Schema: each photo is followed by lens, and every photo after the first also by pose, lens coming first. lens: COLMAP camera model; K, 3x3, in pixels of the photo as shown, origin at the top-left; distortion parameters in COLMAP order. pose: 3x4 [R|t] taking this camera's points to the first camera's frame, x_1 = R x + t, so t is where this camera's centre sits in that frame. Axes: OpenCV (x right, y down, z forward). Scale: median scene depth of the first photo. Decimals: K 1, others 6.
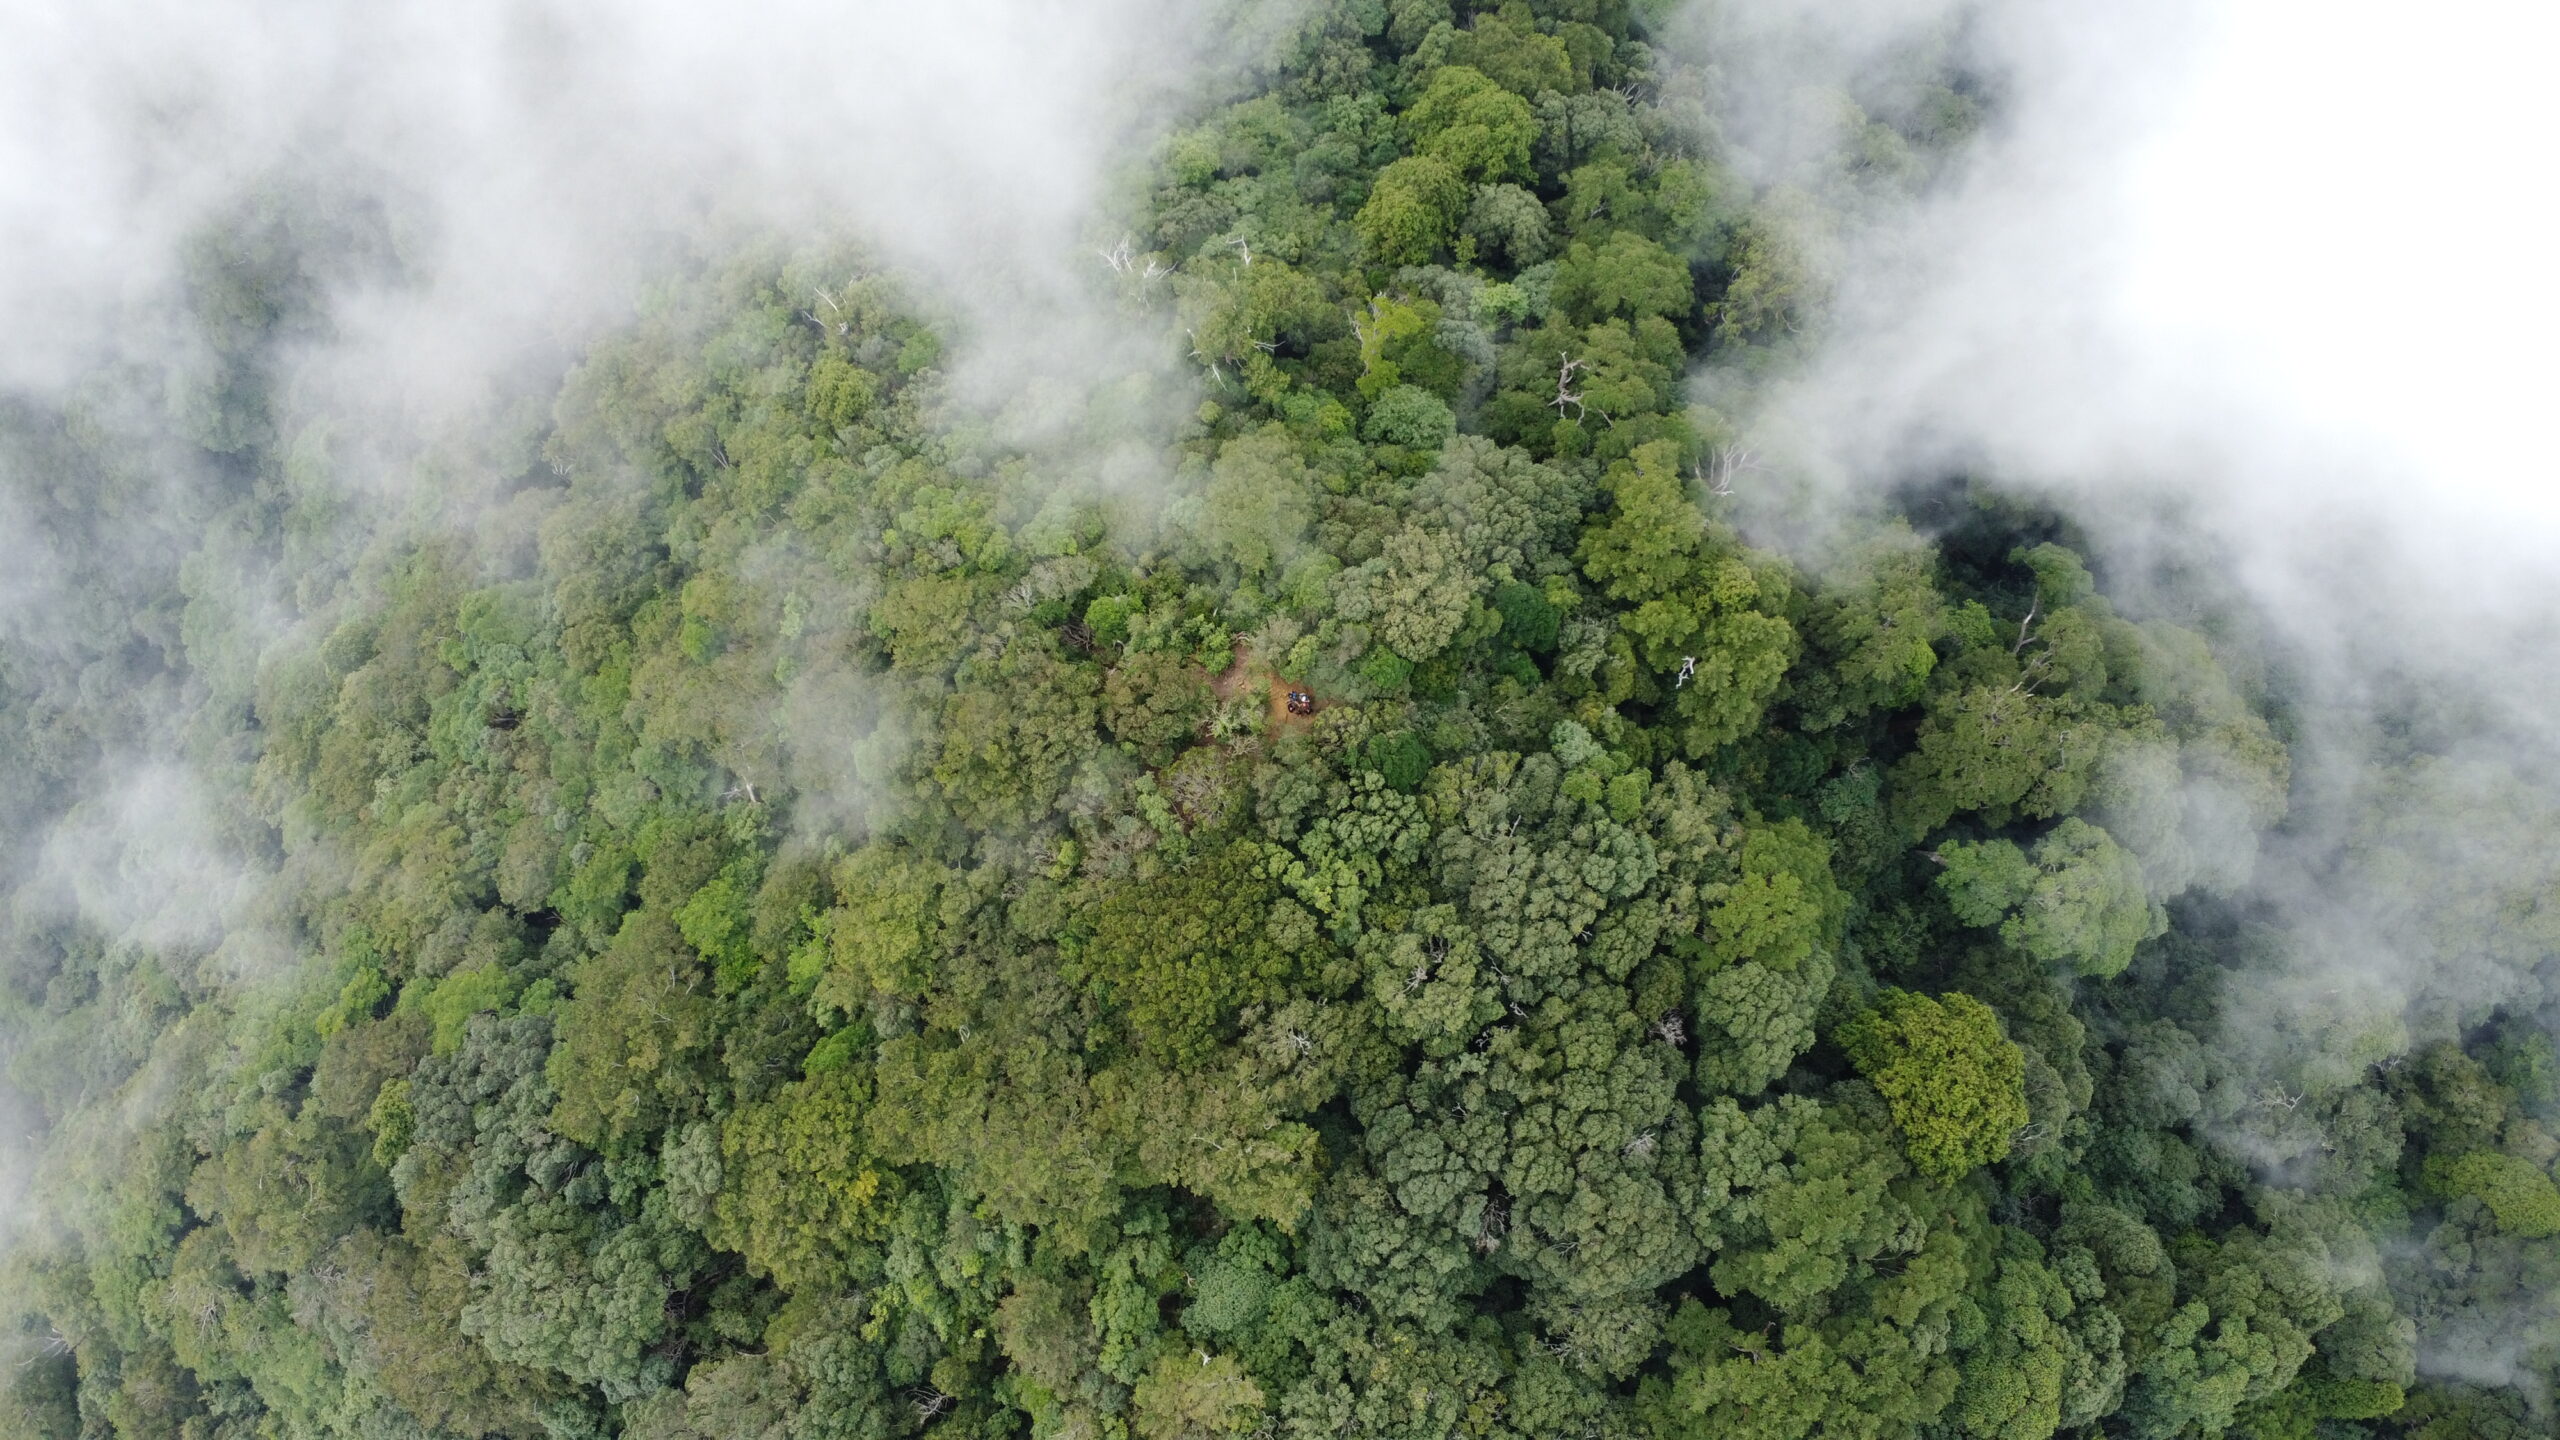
lens RADIAL K [[1807.3, 0, 1279.7], [0, 1807.3, 718.7], [0, 0, 1]] dist [-0.001757, -0.000293]
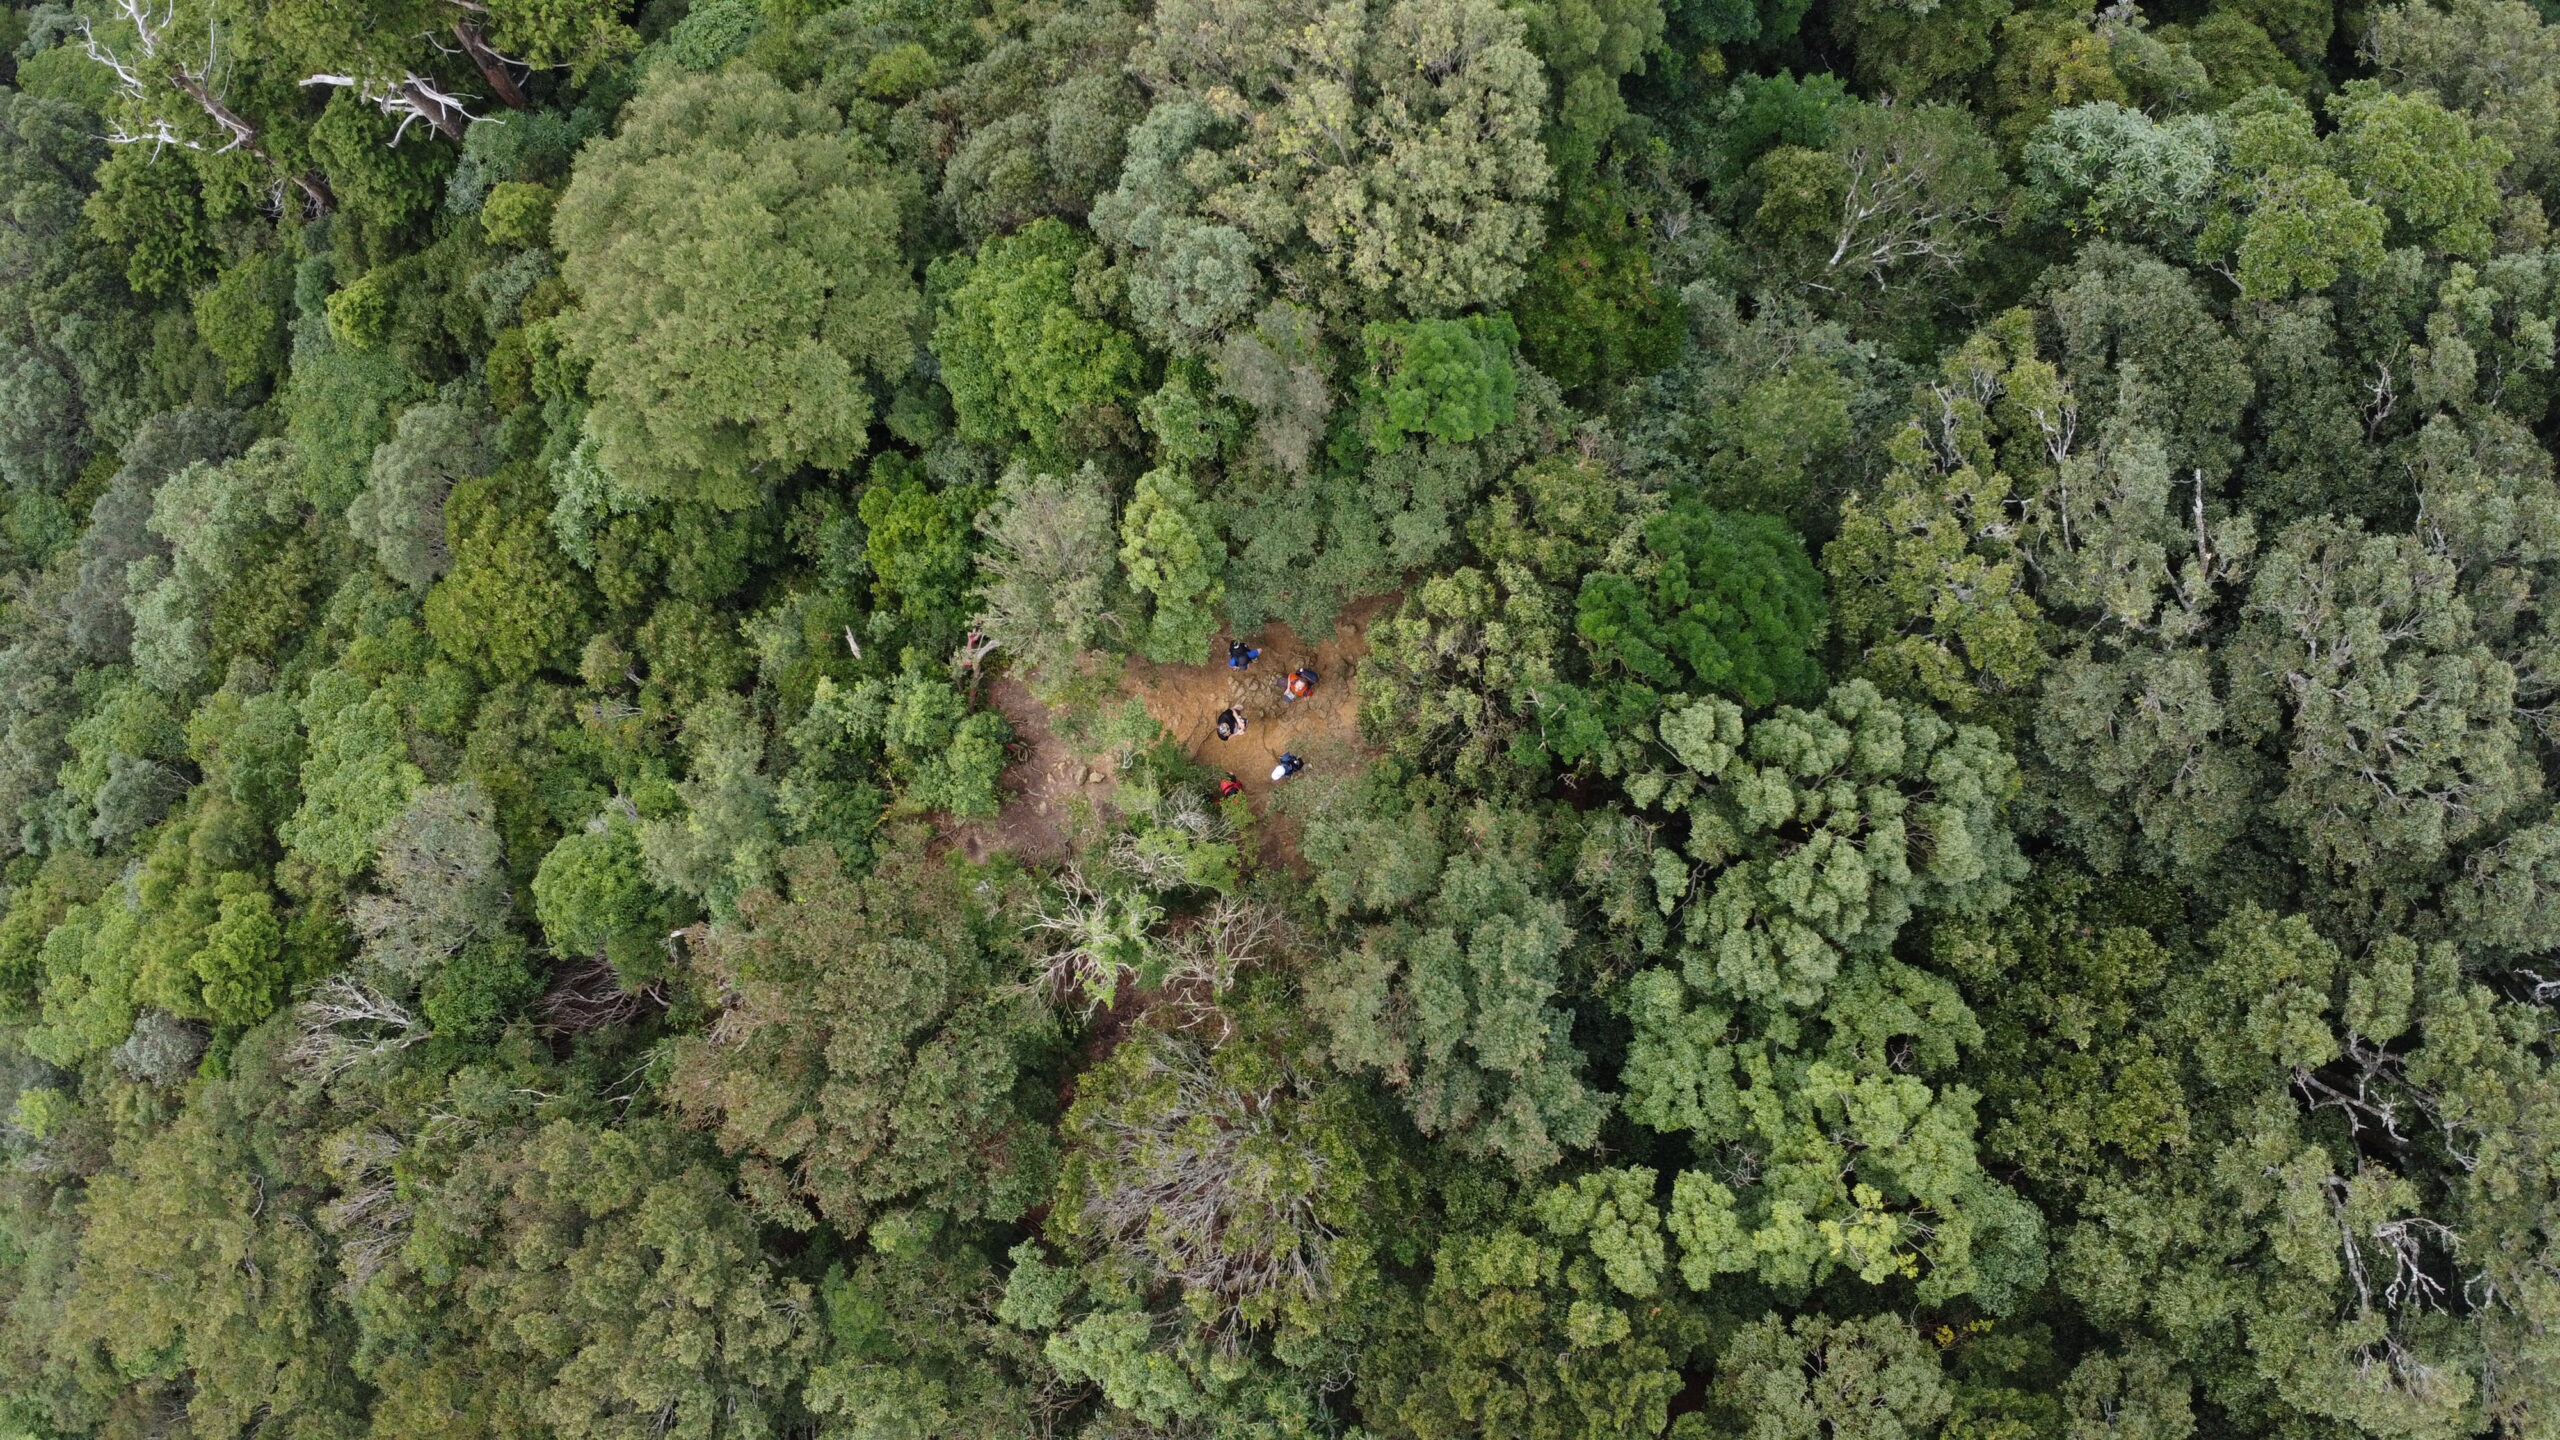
lens RADIAL K [[1807.3, 0, 1281.7], [0, 1807.3, 718.3], [0, 0, 1]] dist [-0.001757, -0.000293]
pose [[0.761808, -0.647795, 0.003320, 0.008243], [0.647747, 0.761665, -0.017025, -0.000711], [0.008500, 0.015120, 0.999850, 0.747161]]
